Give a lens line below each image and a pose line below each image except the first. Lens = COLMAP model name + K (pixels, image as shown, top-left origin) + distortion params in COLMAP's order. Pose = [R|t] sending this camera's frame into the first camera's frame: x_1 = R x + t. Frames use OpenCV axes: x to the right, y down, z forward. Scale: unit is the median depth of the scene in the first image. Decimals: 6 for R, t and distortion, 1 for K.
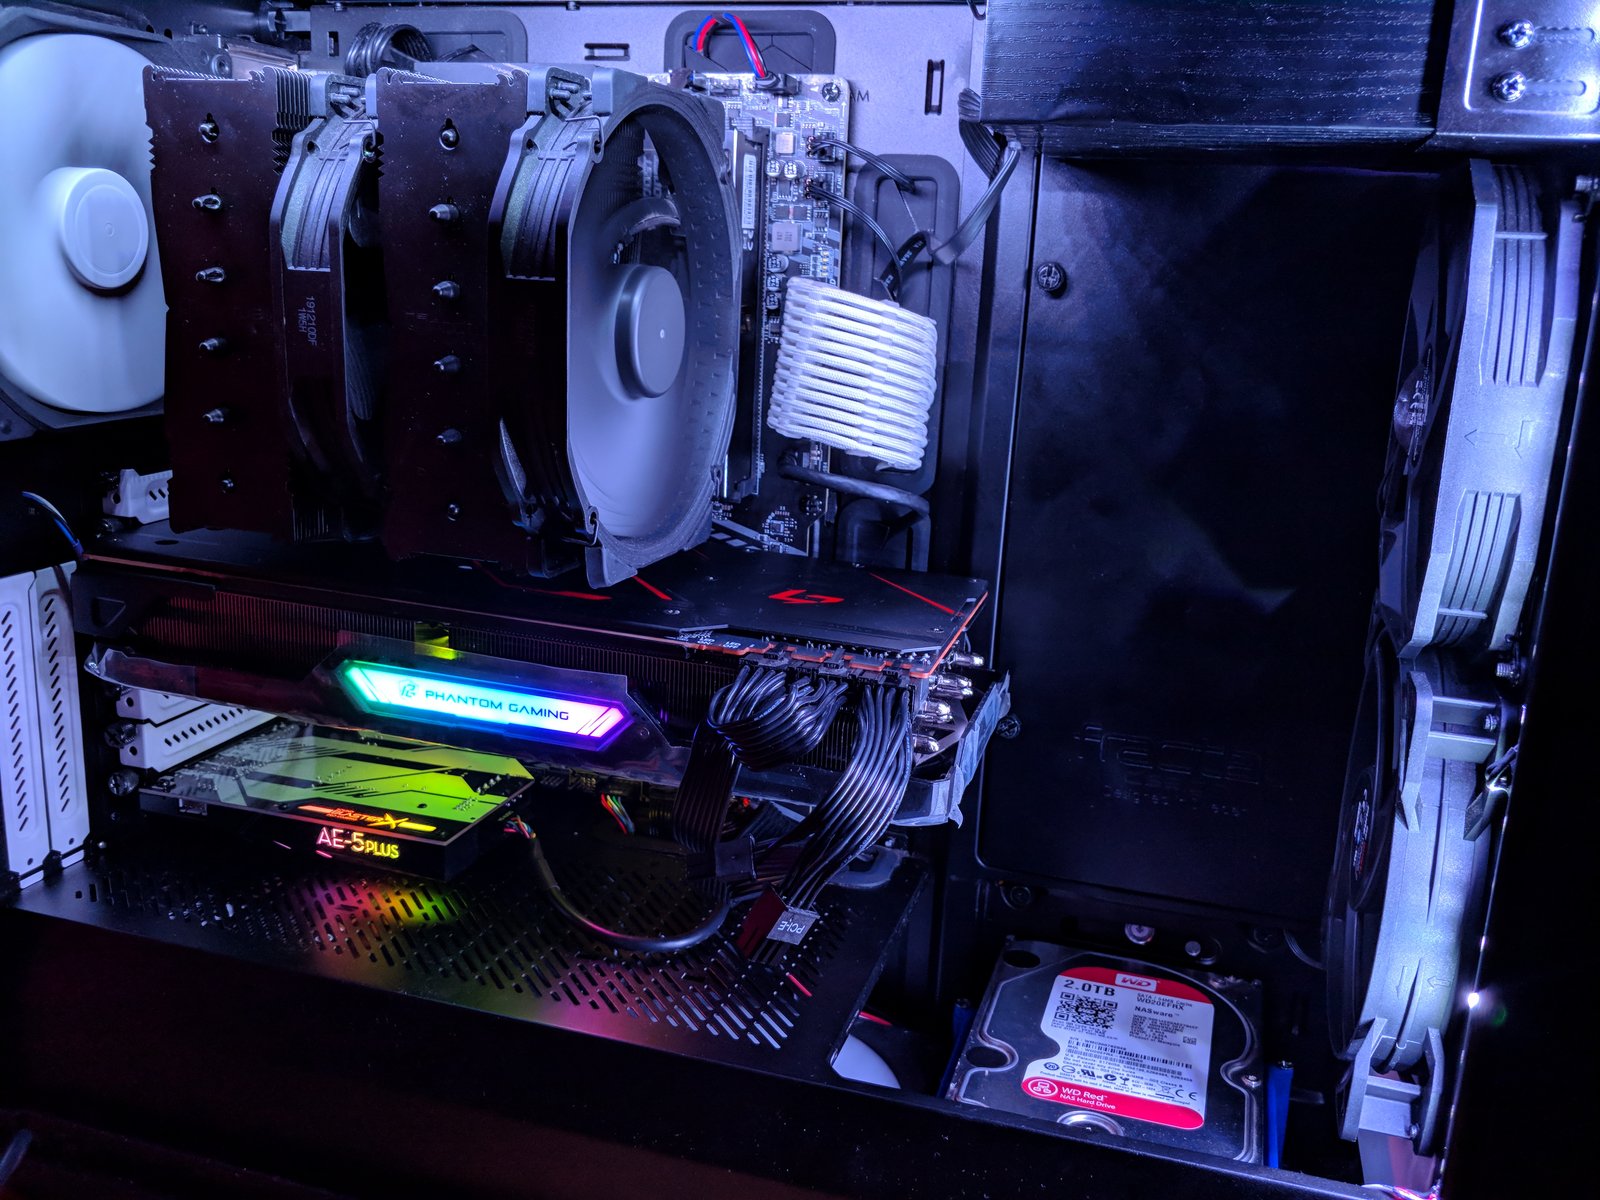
lens RADIAL K [[1436.2, 0, 800.0], [0, 1436.2, 600.0], [0, 0, 1]] dist [0.267704, 0.000200]
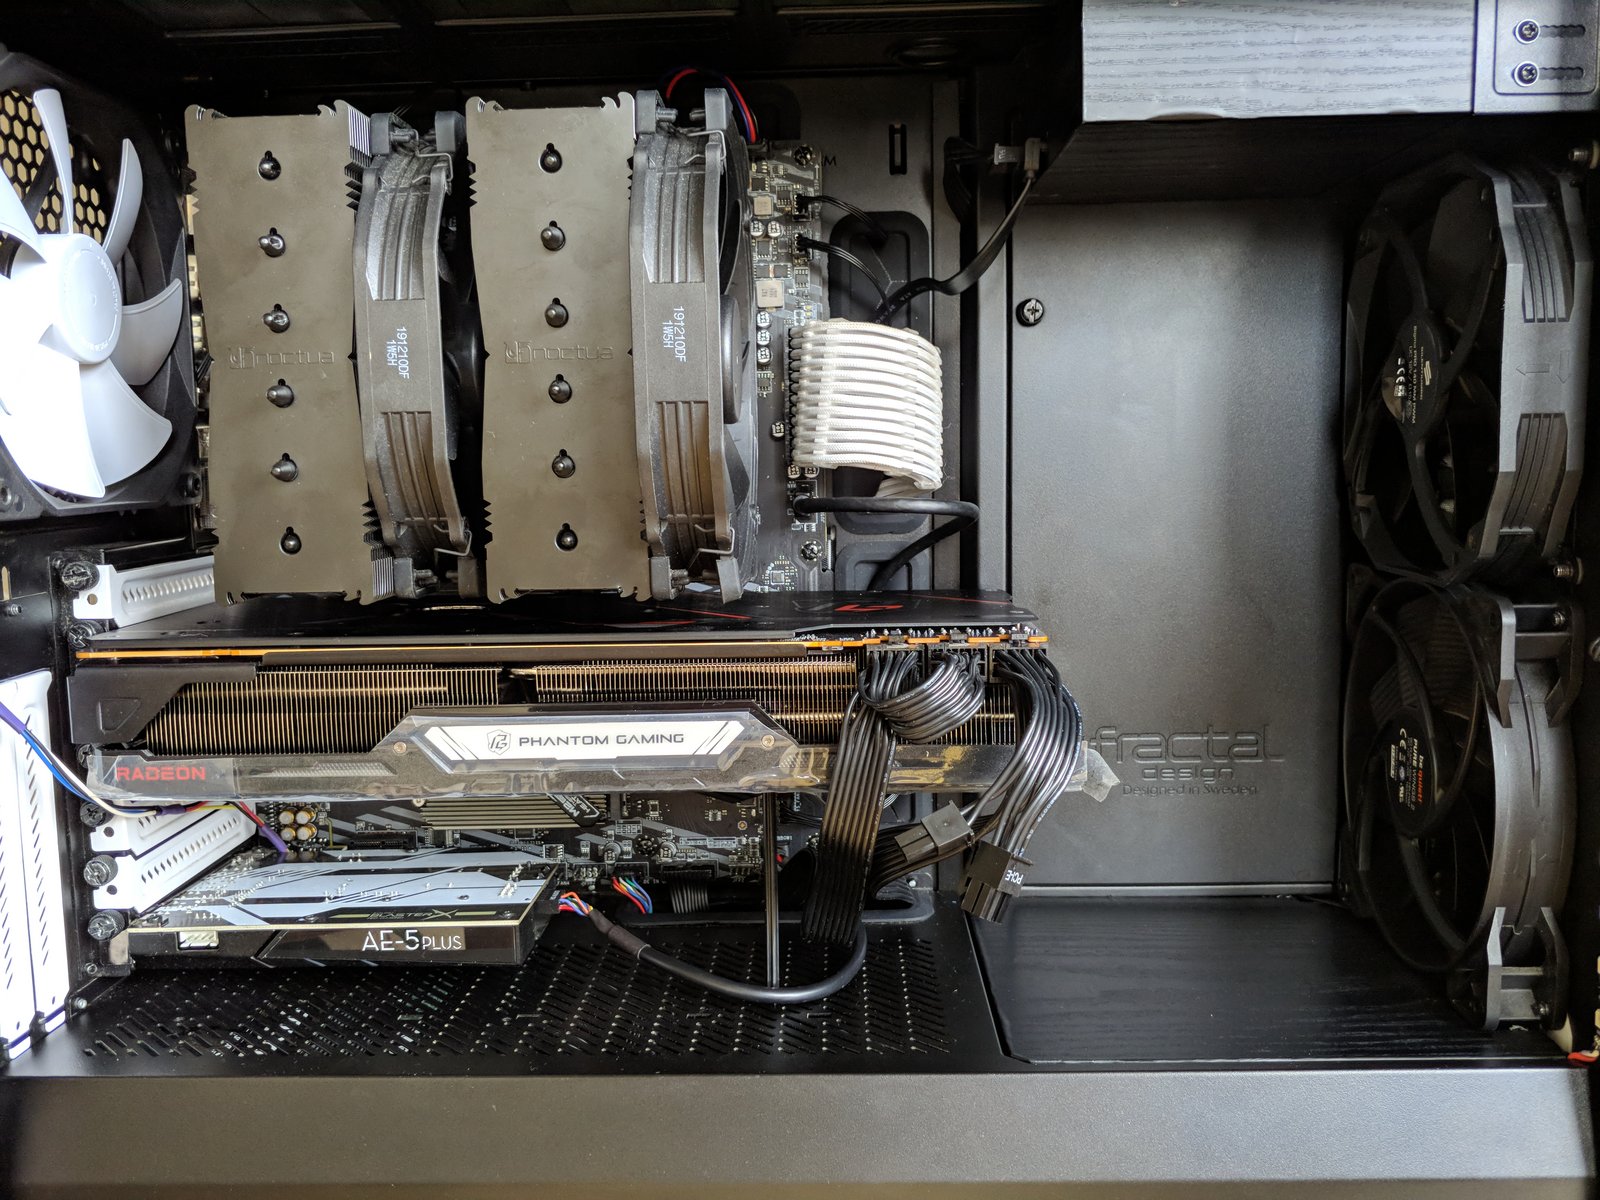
lens RADIAL K [[1436.2, 0, 800.0], [0, 1436.2, 600.0], [0, 0, 1]] dist [0.267704, 0.000200]
pose [[0.962221, -0.094906, 0.255195, -0.271864], [0.129436, 0.984044, -0.122081, 0.096120], [-0.239537, 0.150501, 0.959151, 0.030505]]
